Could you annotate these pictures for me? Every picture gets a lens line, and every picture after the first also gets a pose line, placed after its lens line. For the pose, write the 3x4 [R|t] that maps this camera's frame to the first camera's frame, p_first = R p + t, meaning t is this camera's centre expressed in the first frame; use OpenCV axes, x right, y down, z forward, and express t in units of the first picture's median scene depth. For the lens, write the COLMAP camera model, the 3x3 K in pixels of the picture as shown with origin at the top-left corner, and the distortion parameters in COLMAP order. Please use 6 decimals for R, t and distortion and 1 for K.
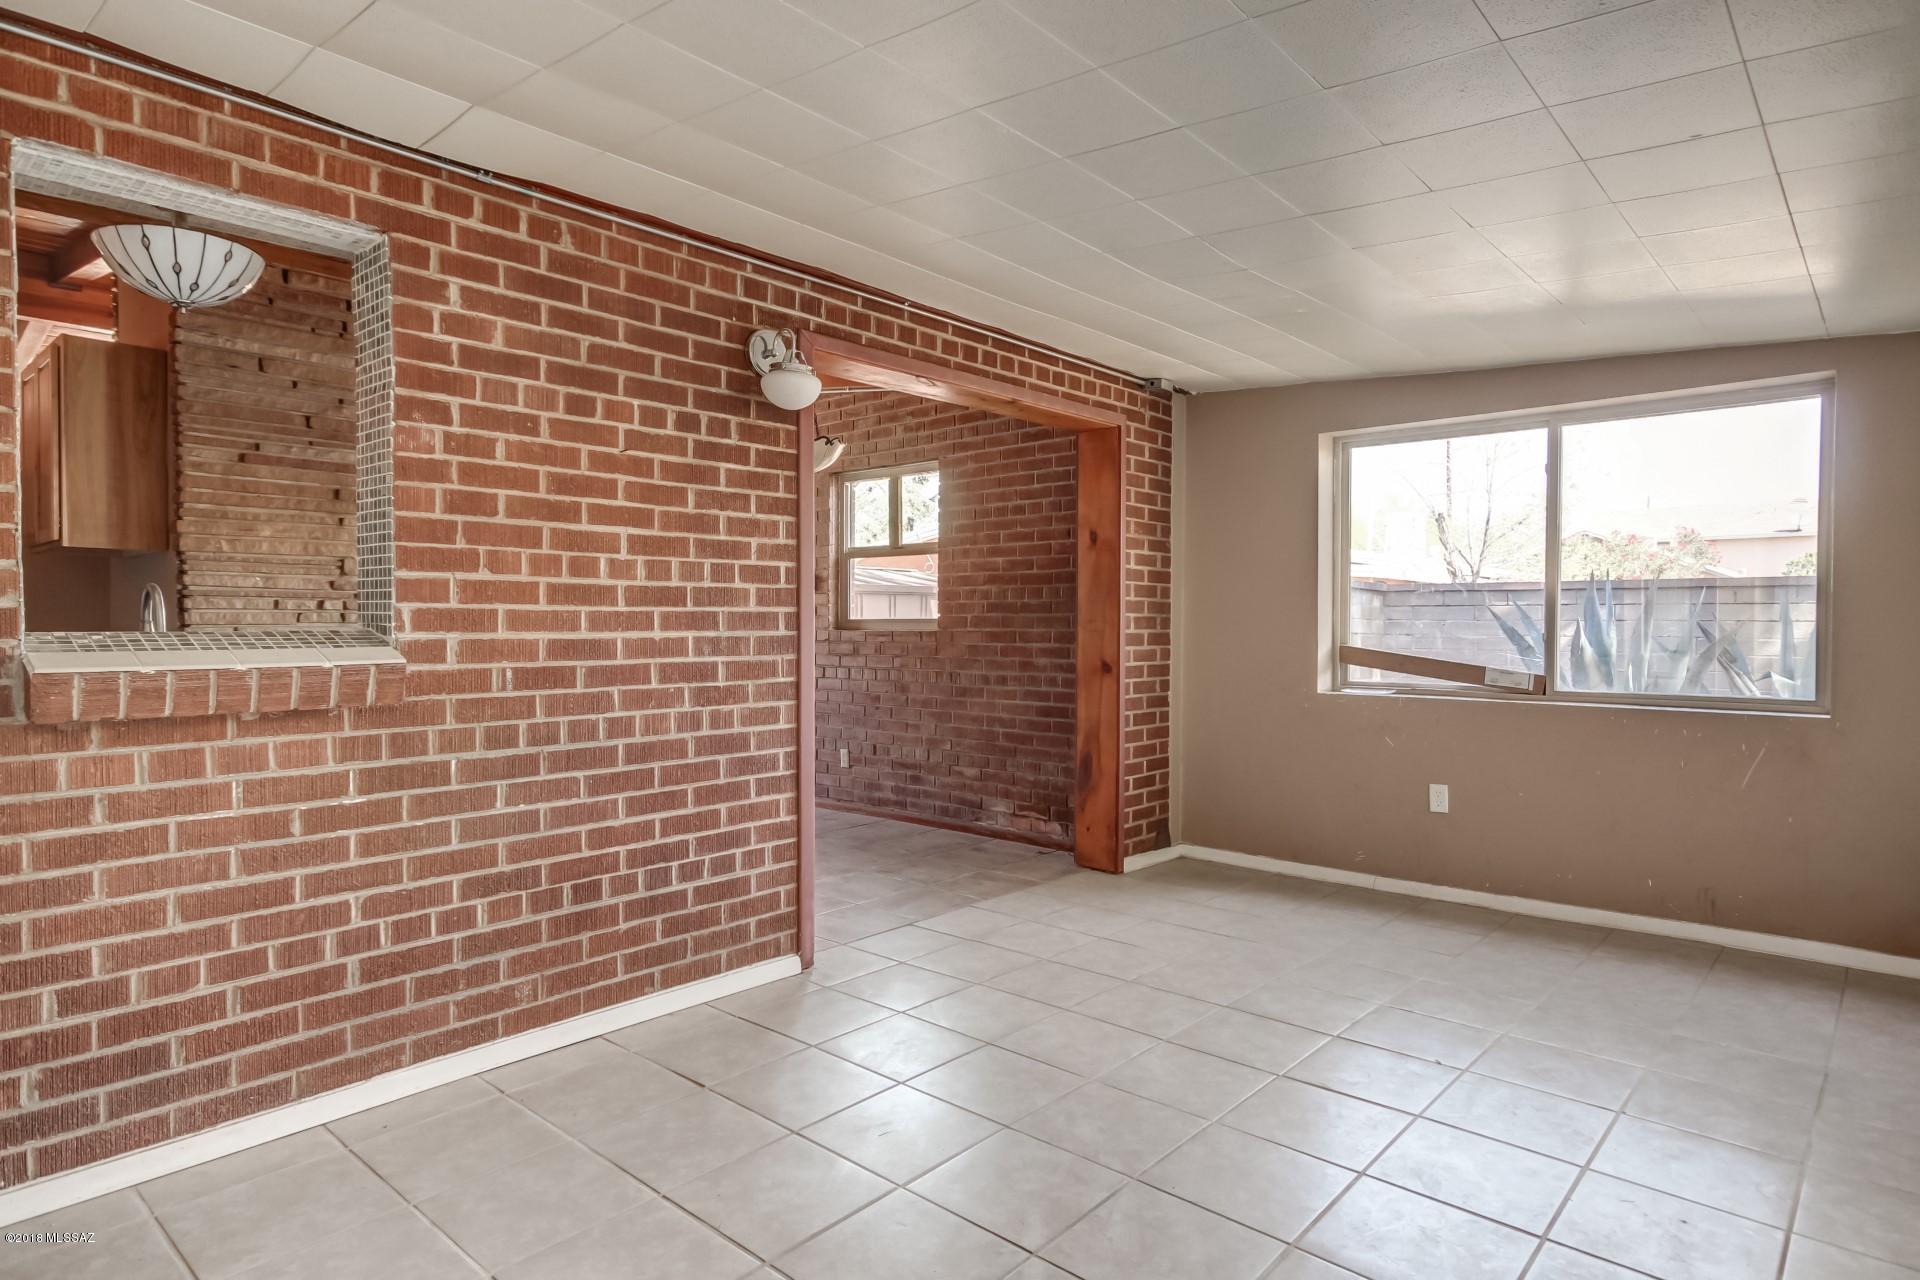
lens RADIAL K [[1055.5, 0, 957.6], [0, 1055.5, 640.9], [0, 0, 1]] dist [0.020242, -0.004465]
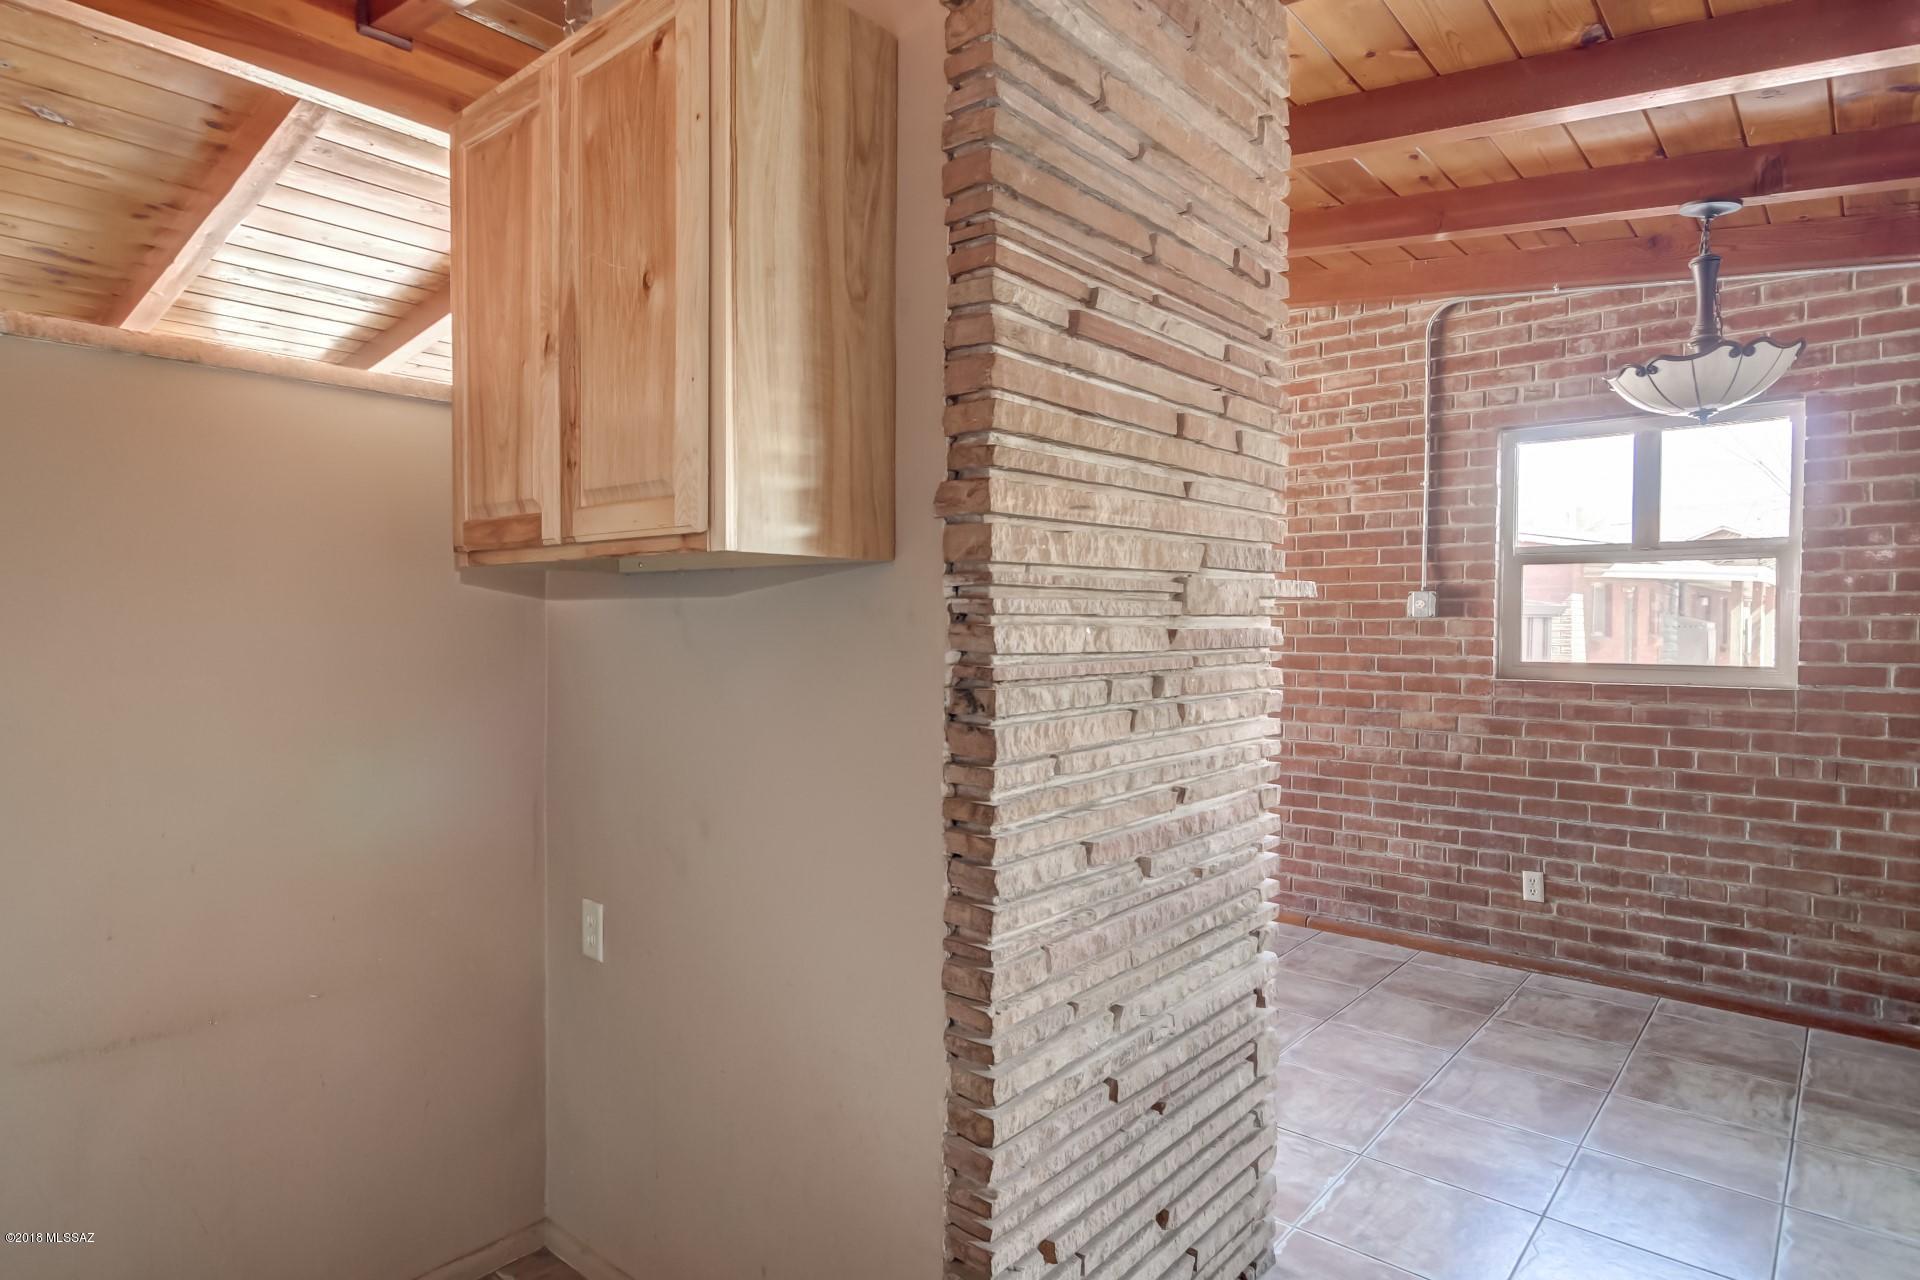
lens RADIAL K [[1055.5, 0, 974.0], [0, 1055.5, 646.6], [0, 0, 1]] dist [0.020242, -0.004465]
pose [[0.999379, 0.000126, 0.035231, -0.925271], [-0.000529, 0.999934, 0.011445, -0.073859], [-0.035227, -0.011457, 0.999314, 0.783545]]
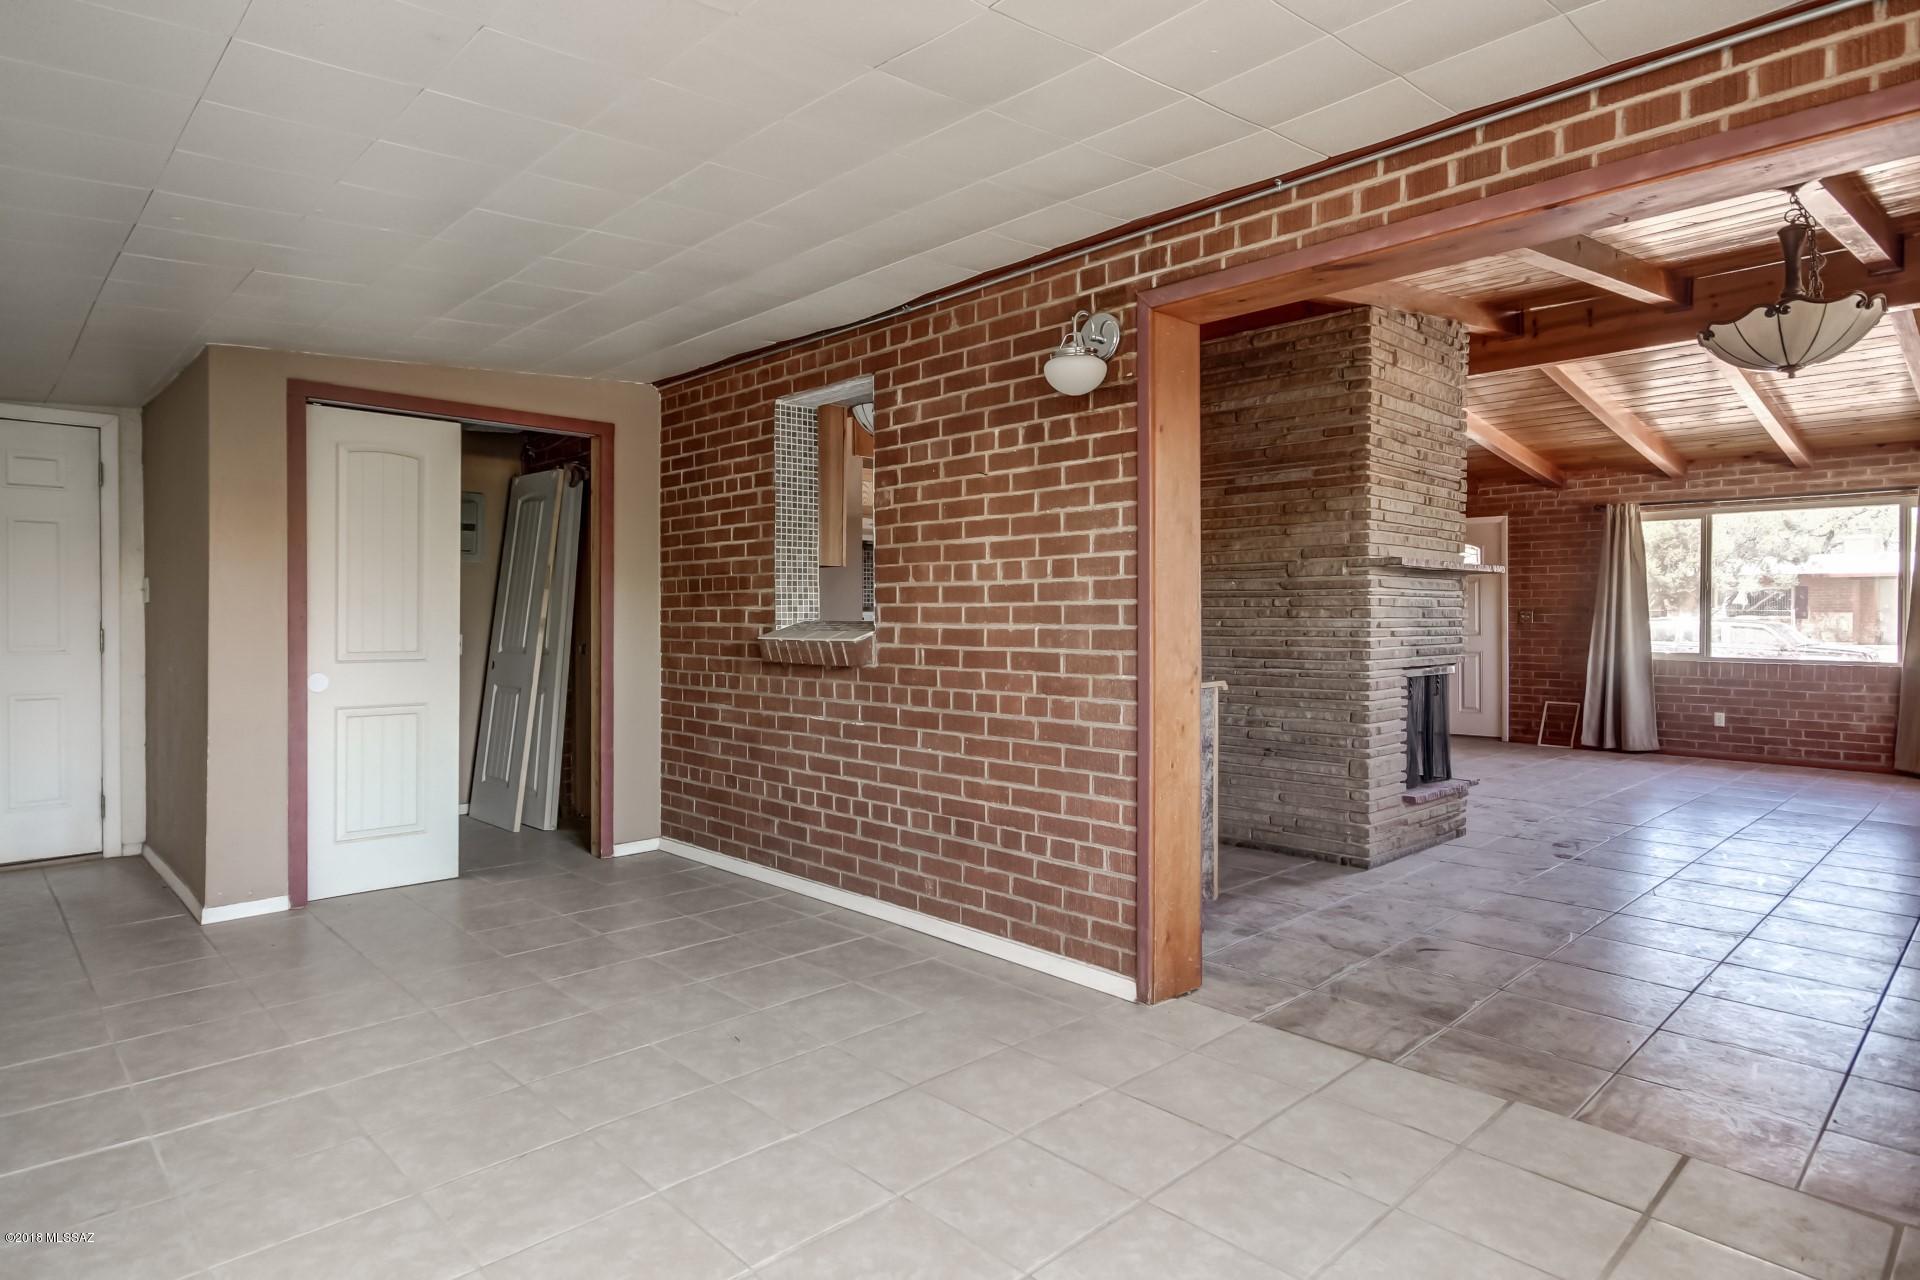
lens RADIAL K [[1055.5, 0, 969.0], [0, 1055.5, 624.3], [0, 0, 1]] dist [0.020242, -0.004465]
pose [[-0.061741, 0.005473, -0.998077, 0.827350], [-0.019125, 0.999795, 0.006666, -0.014564], [0.997909, 0.019499, -0.061623, 0.984949]]
